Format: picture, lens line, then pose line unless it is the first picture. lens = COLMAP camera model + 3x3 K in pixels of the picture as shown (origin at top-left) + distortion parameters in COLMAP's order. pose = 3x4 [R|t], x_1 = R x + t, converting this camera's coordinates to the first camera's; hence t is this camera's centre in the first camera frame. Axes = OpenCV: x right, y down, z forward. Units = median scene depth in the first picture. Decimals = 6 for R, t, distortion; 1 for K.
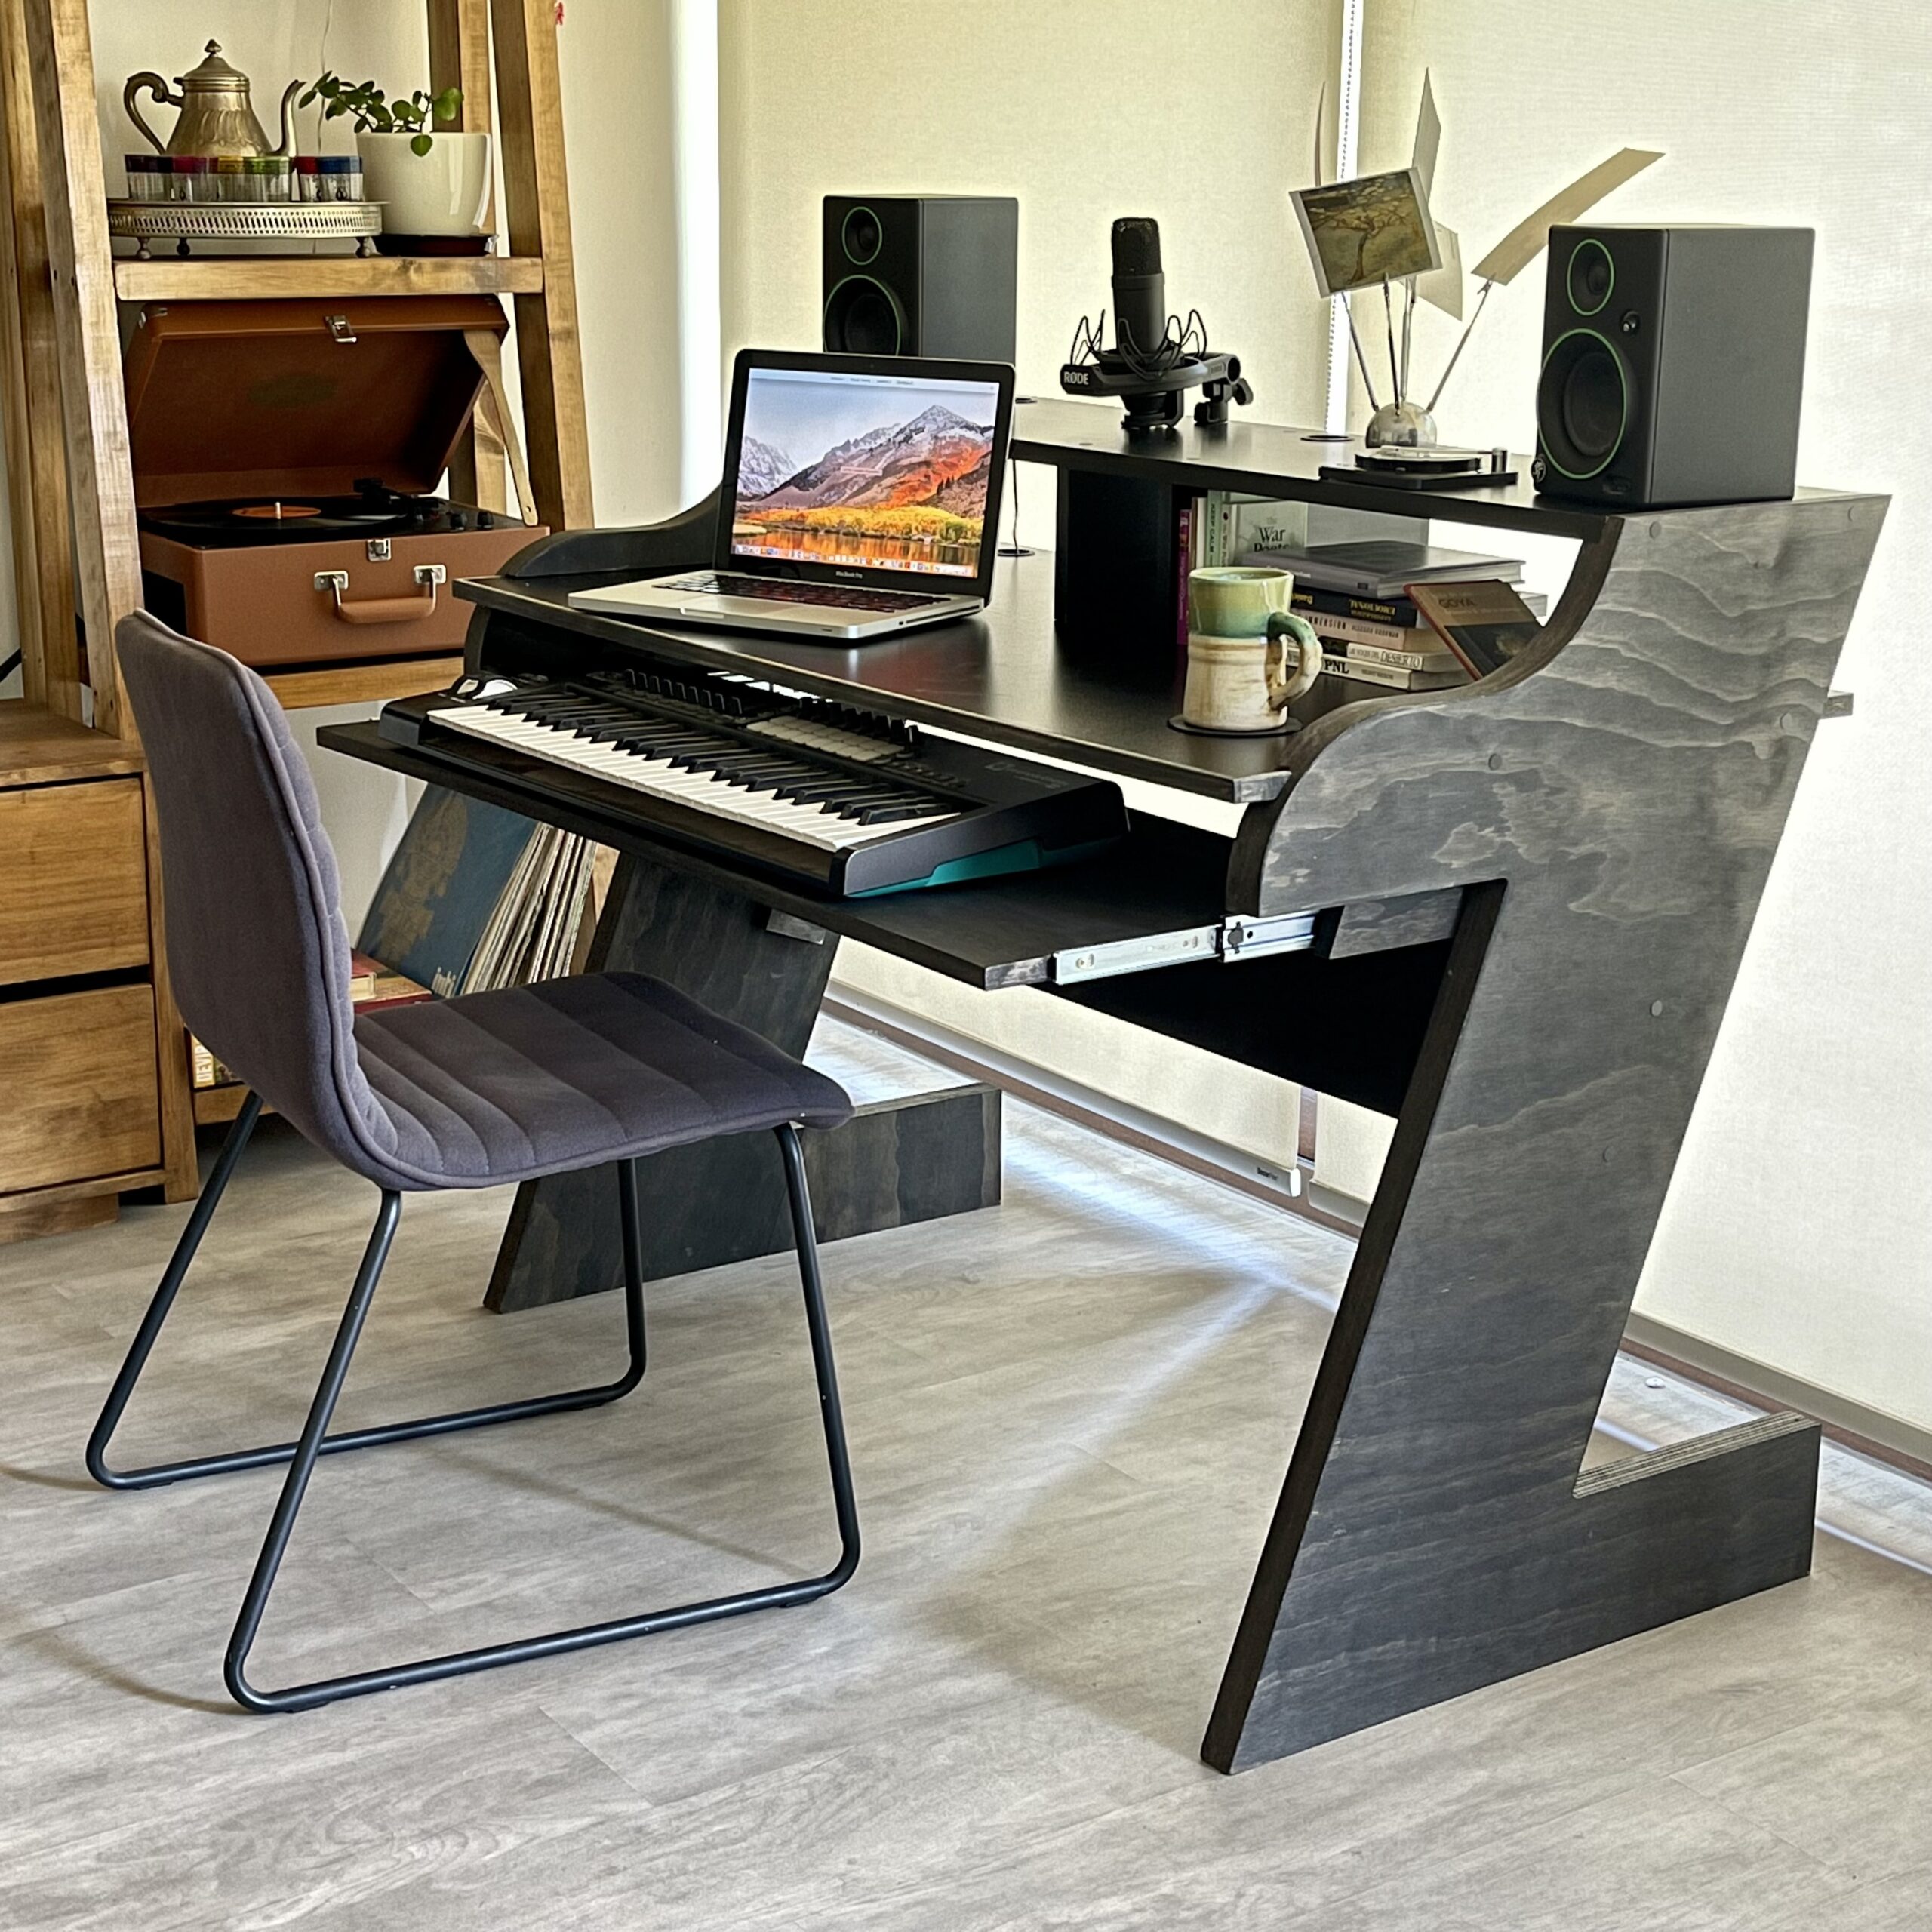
lens RADIAL K [[3233.6, 0, 959.6], [0, 3233.6, 972.8], [0, 0, 1]] dist [0.047147, 0.000000]
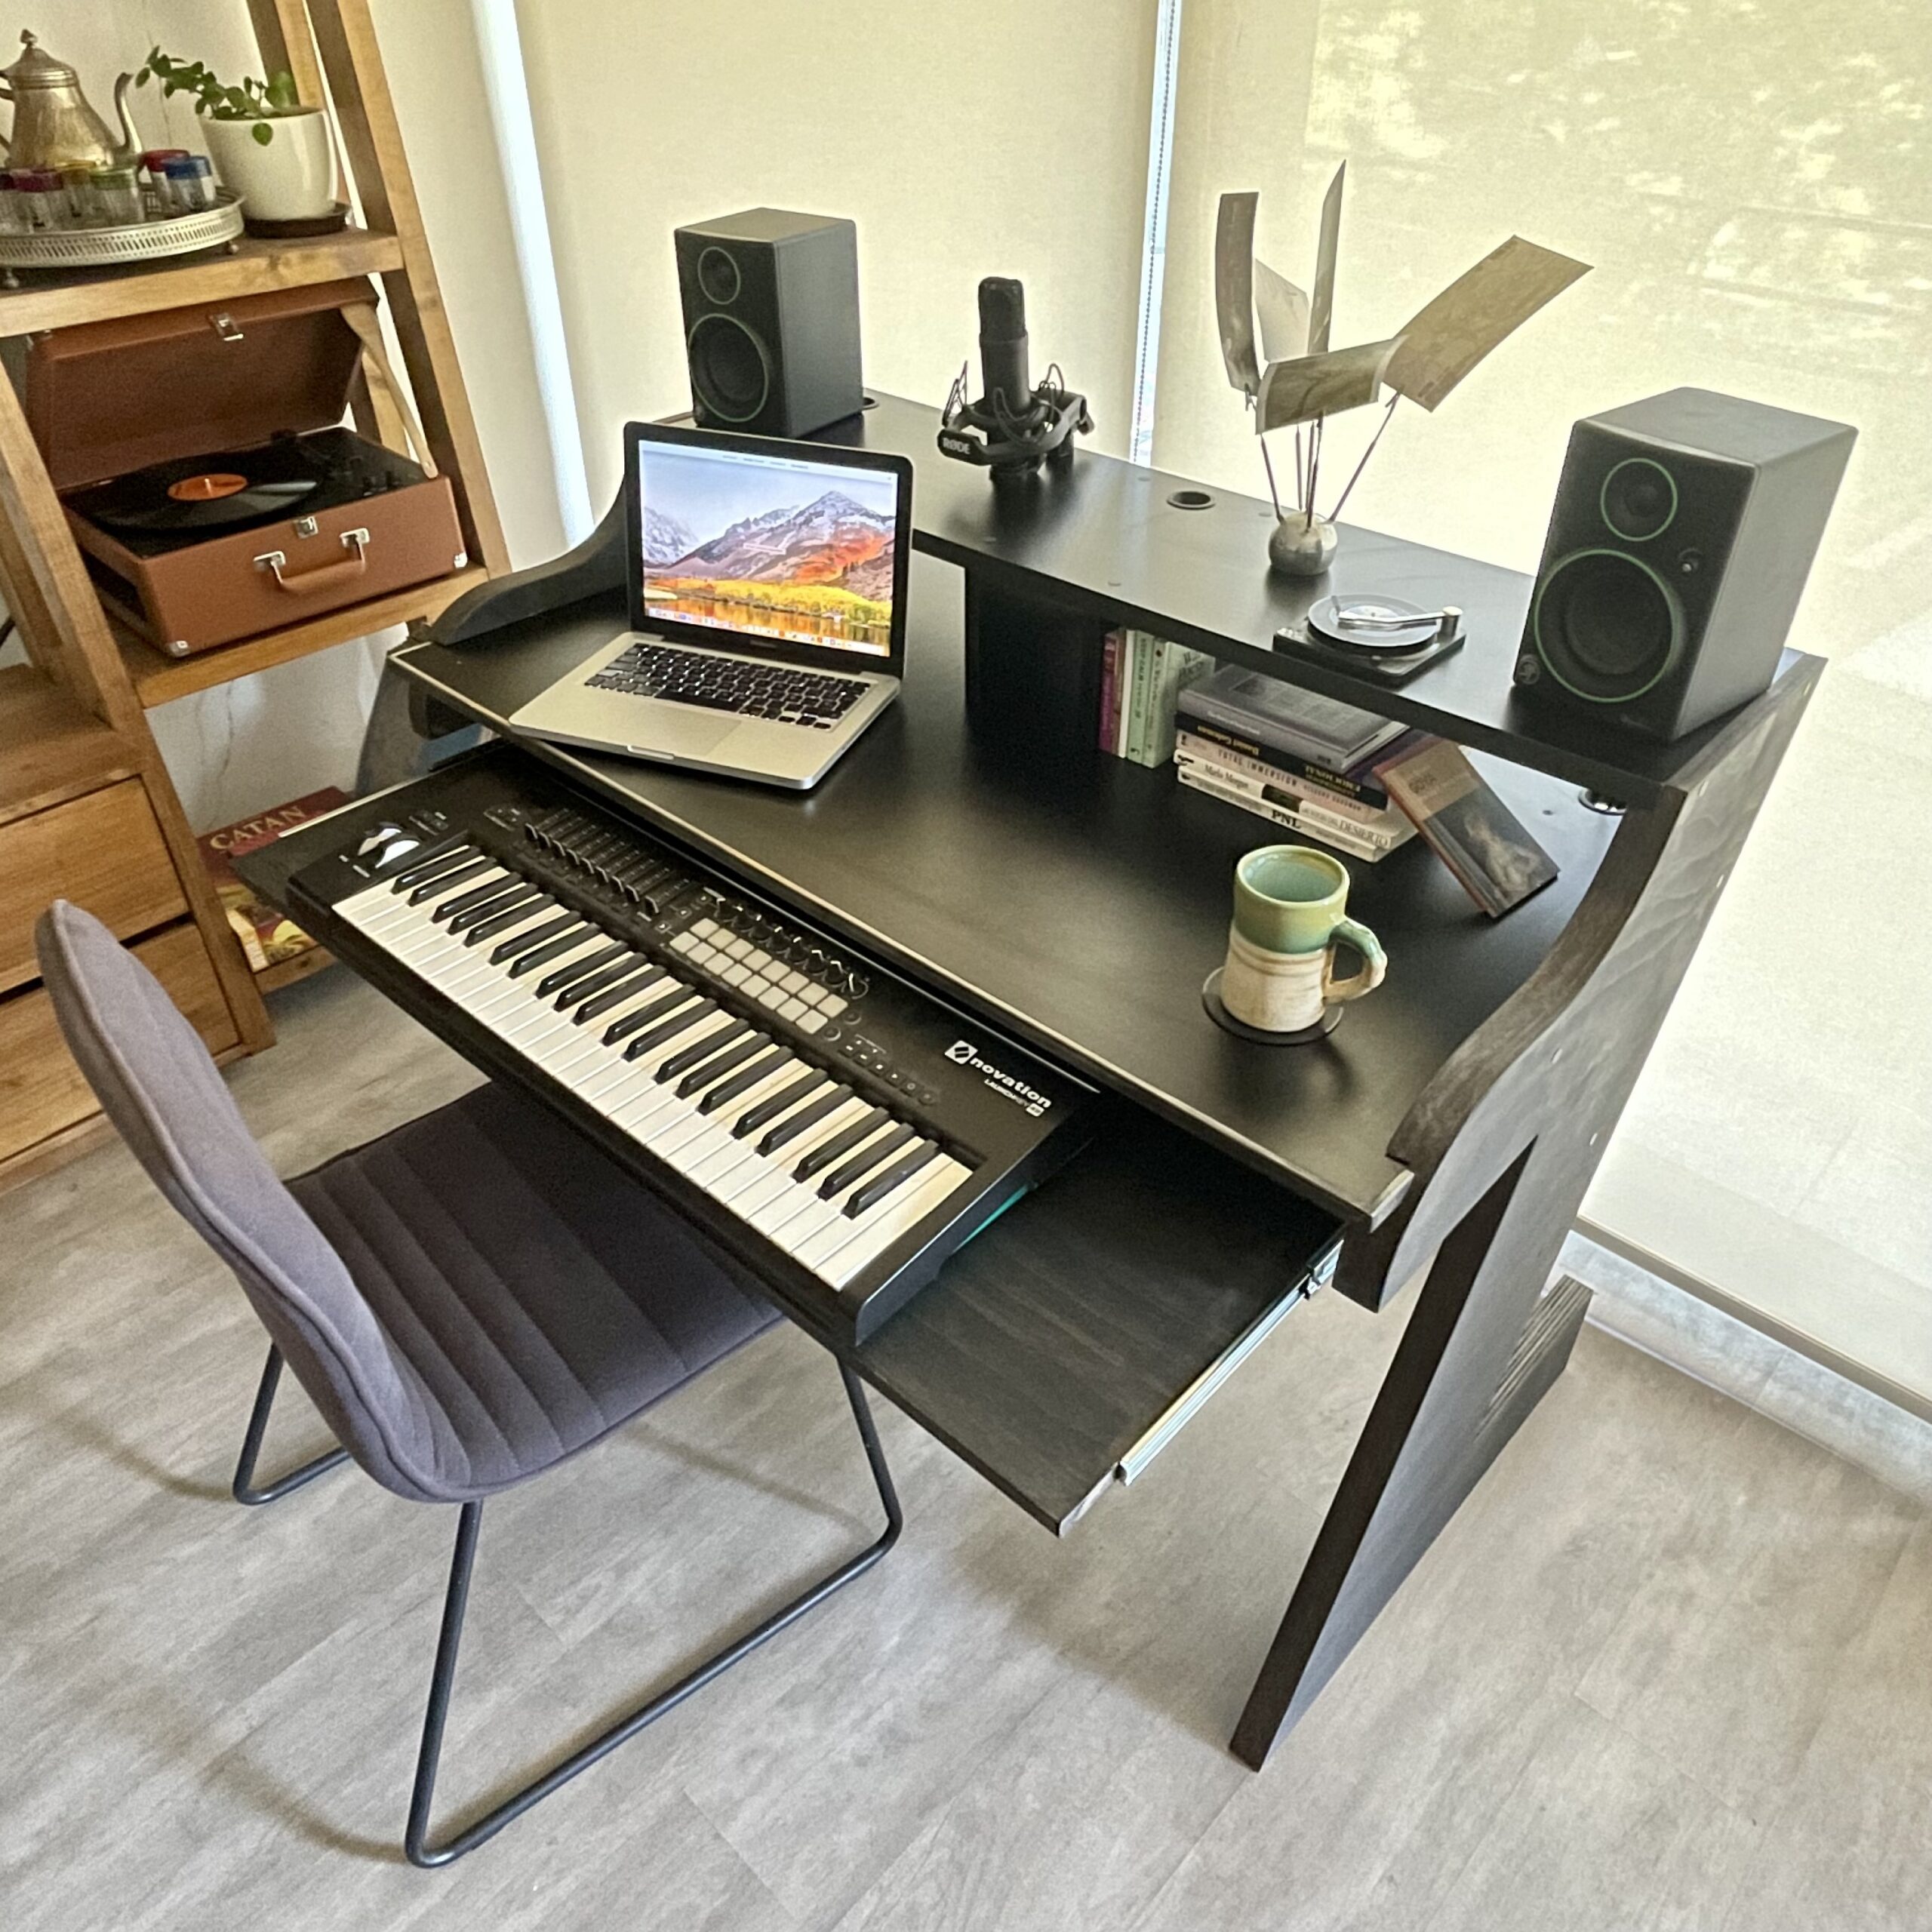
lens RADIAL K [[1479.2, 0, 986.1], [0, 1479.2, 963.1], [0, 0, 1]] dist [-0.010914, 0.002691]
pose [[0.976721, -0.132018, 0.169080, -0.060679], [0.058541, 0.922317, 0.381975, -0.215029], [-0.206373, -0.363185, 0.908574, 0.497922]]
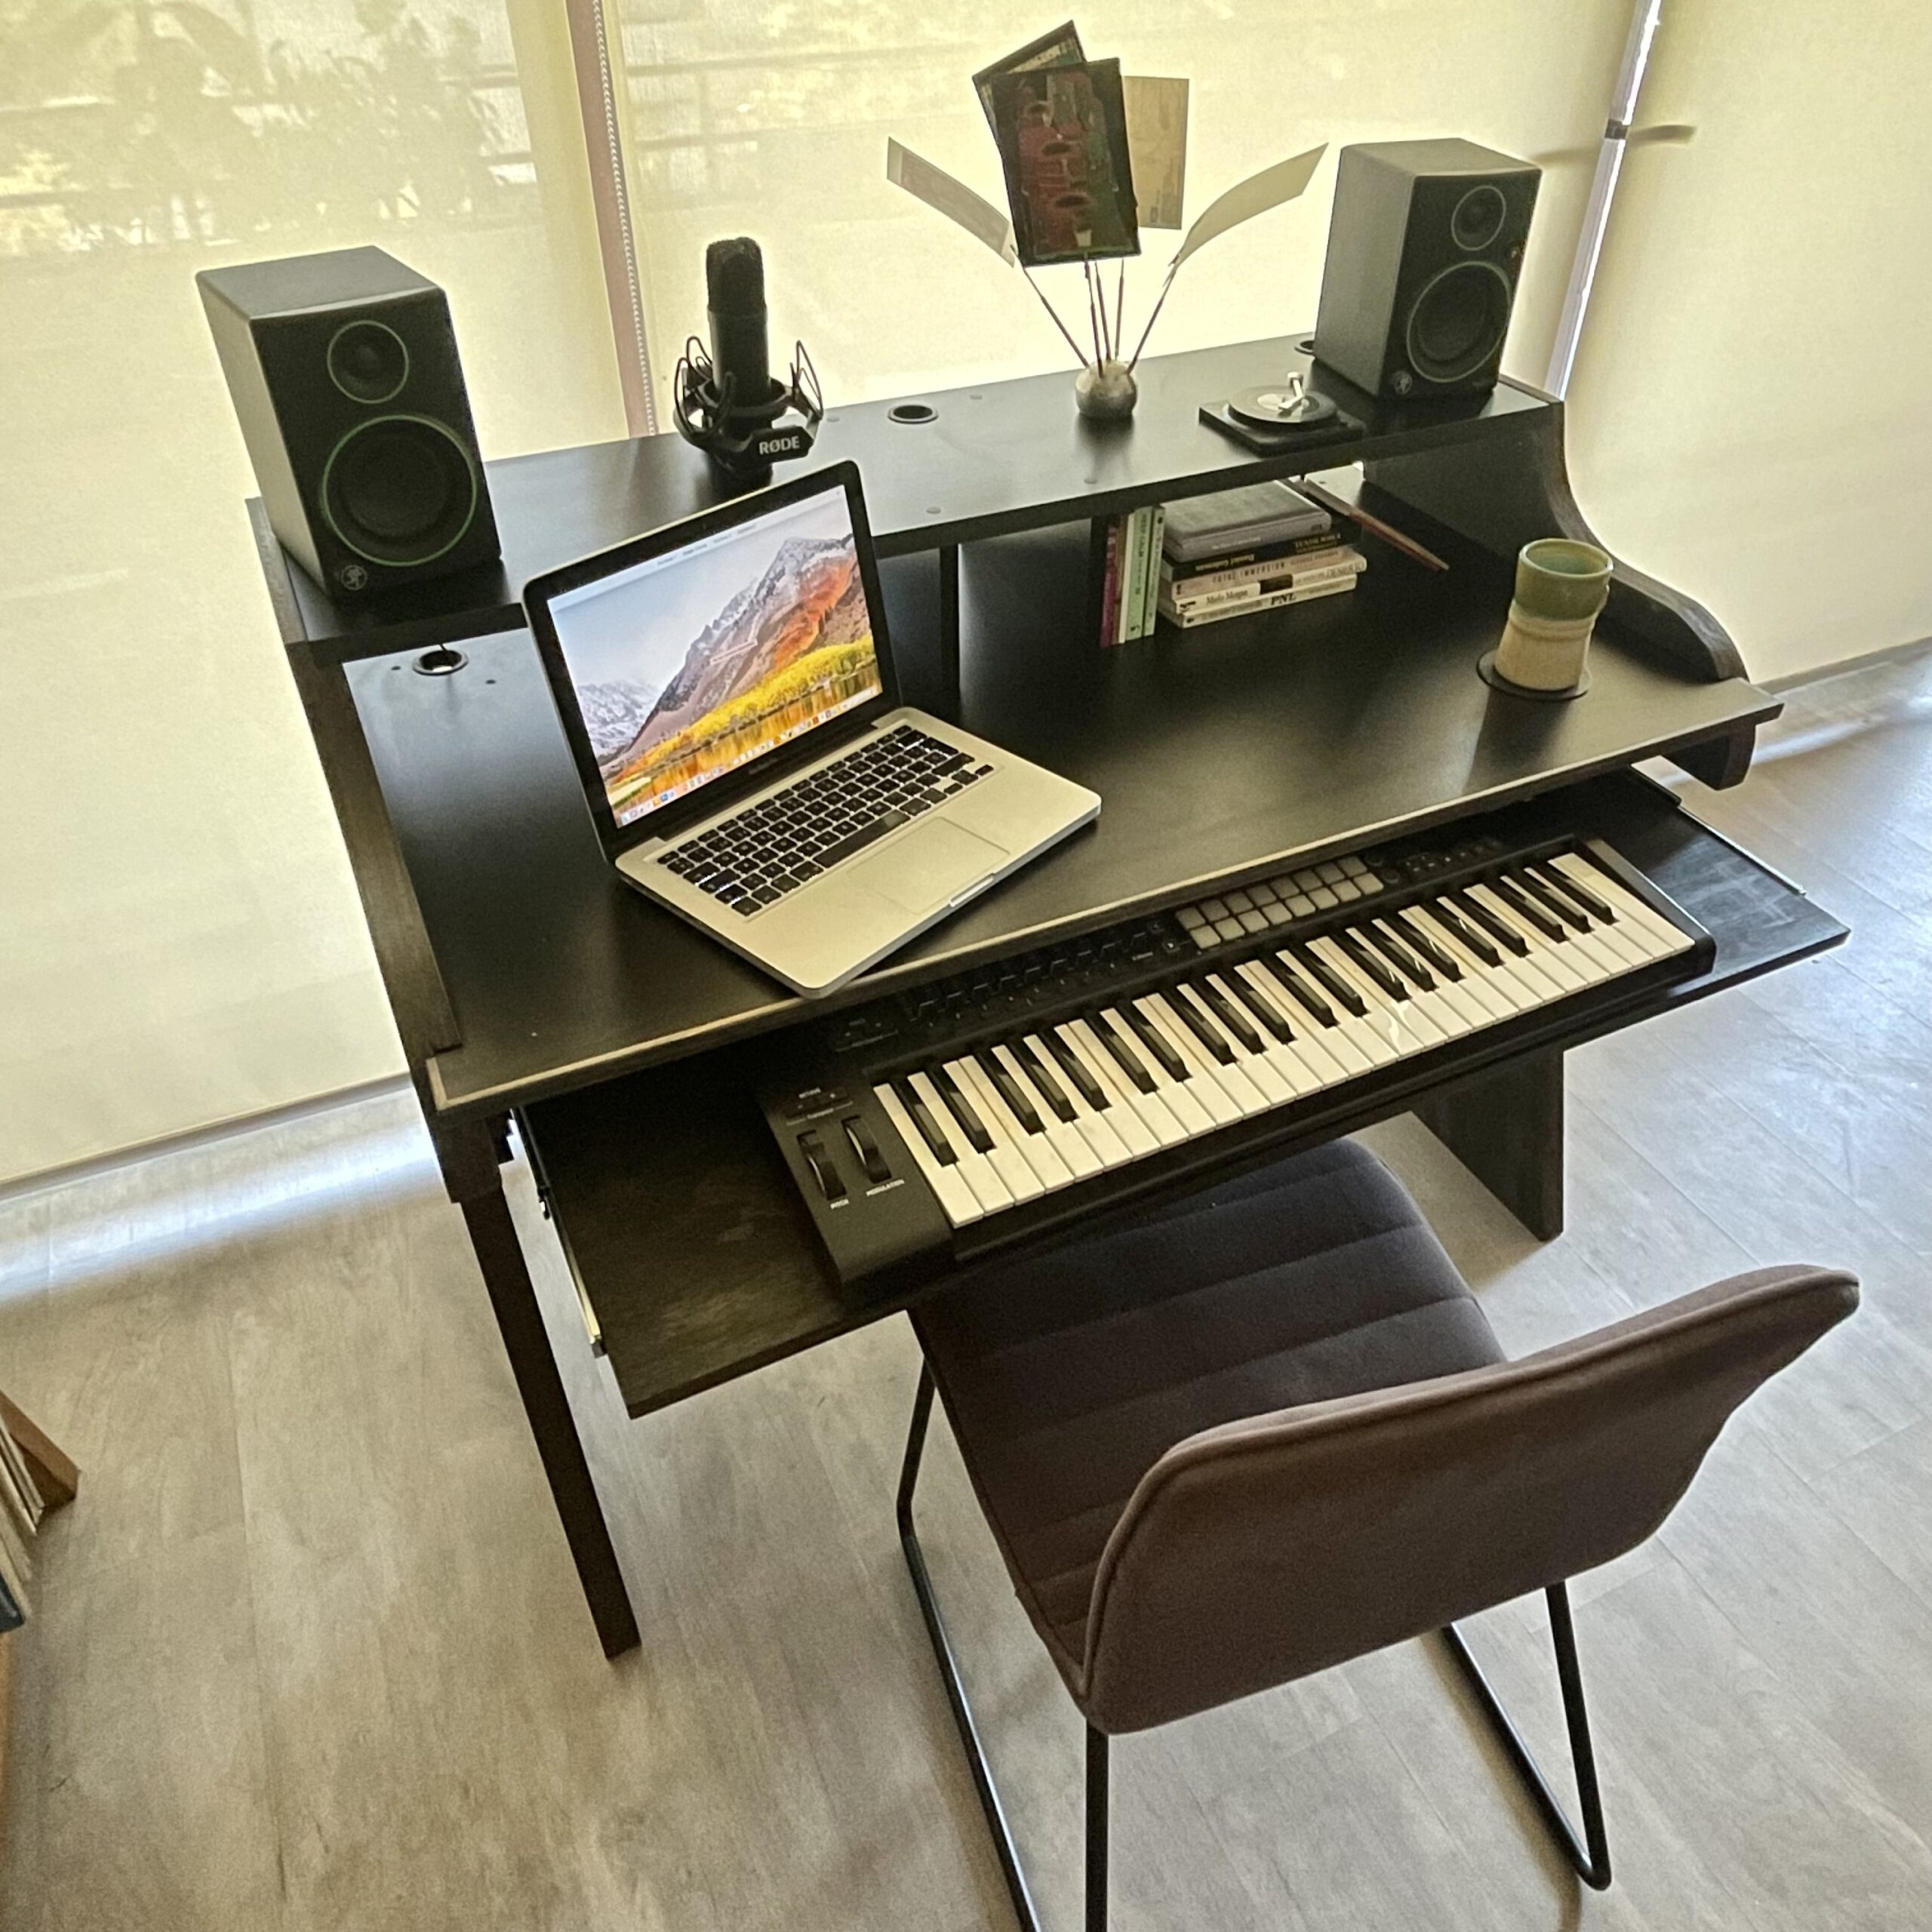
lens RADIAL K [[1479.2, 0, 977.6], [0, 1479.2, 967.8], [0, 0, 1]] dist [-0.010914, 0.002691]
pose [[0.161269, -0.638084, 0.752889, -0.361329], [0.246553, 0.764733, 0.595310, -0.307632], [-0.955617, 0.089622, 0.280650, 0.857543]]
